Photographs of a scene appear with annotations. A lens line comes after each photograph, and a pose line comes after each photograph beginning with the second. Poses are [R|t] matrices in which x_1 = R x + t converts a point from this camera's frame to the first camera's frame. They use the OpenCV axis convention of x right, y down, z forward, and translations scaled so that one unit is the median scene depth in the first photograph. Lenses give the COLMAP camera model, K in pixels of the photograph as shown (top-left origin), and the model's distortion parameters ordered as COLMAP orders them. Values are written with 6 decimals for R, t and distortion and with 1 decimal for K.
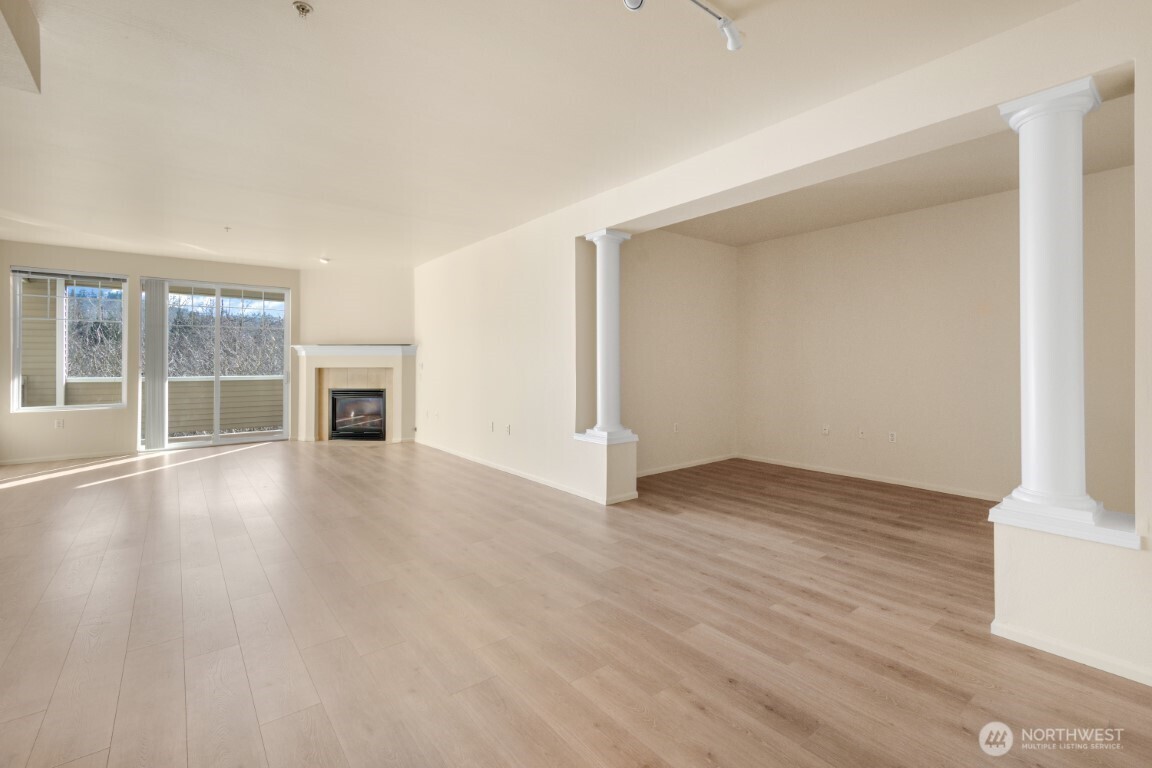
lens RADIAL K [[515.6, 0, 598.5], [0, 515.6, 358.9], [0, 0, 1]] dist [0.012810, -0.000292]
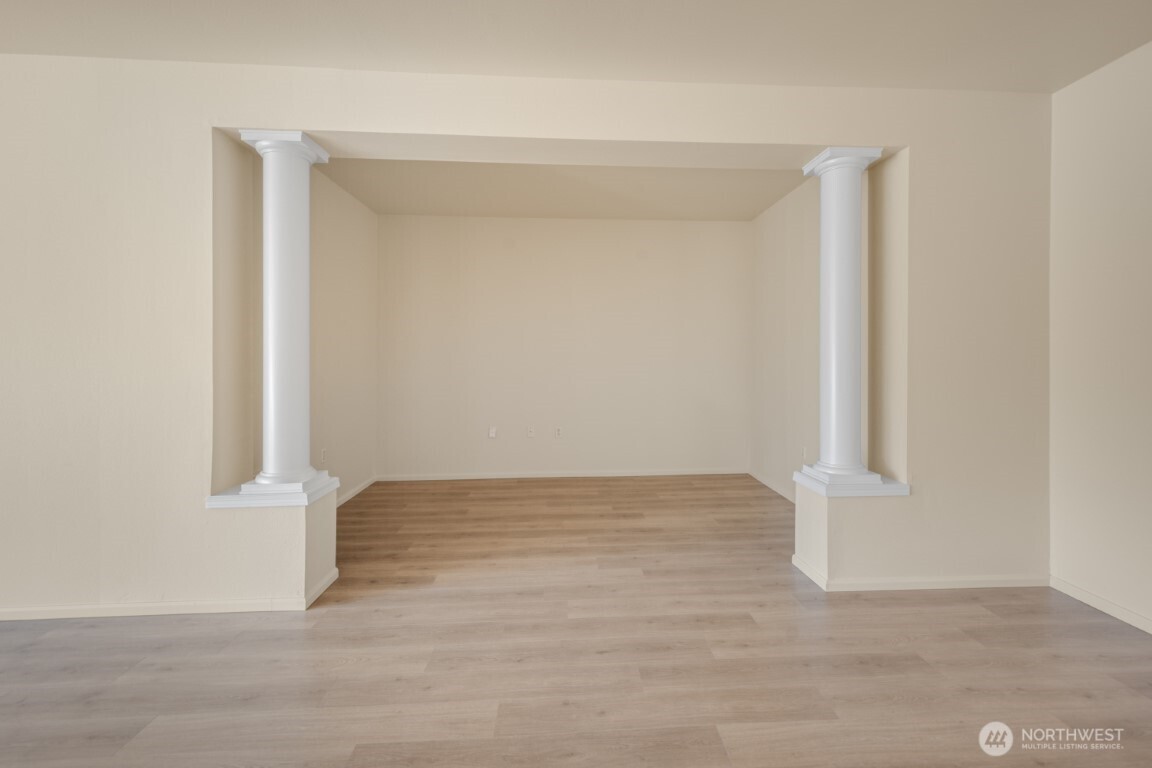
lens RADIAL K [[515.6, 0, 598.5], [0, 515.6, 358.9], [0, 0, 1]] dist [0.012810, -0.000292]
pose [[0.579420, -0.002207, 0.815026, -0.349206], [-0.006562, 0.999951, 0.007373, -0.006071], [-0.815003, -0.009620, 0.579377, 0.510796]]
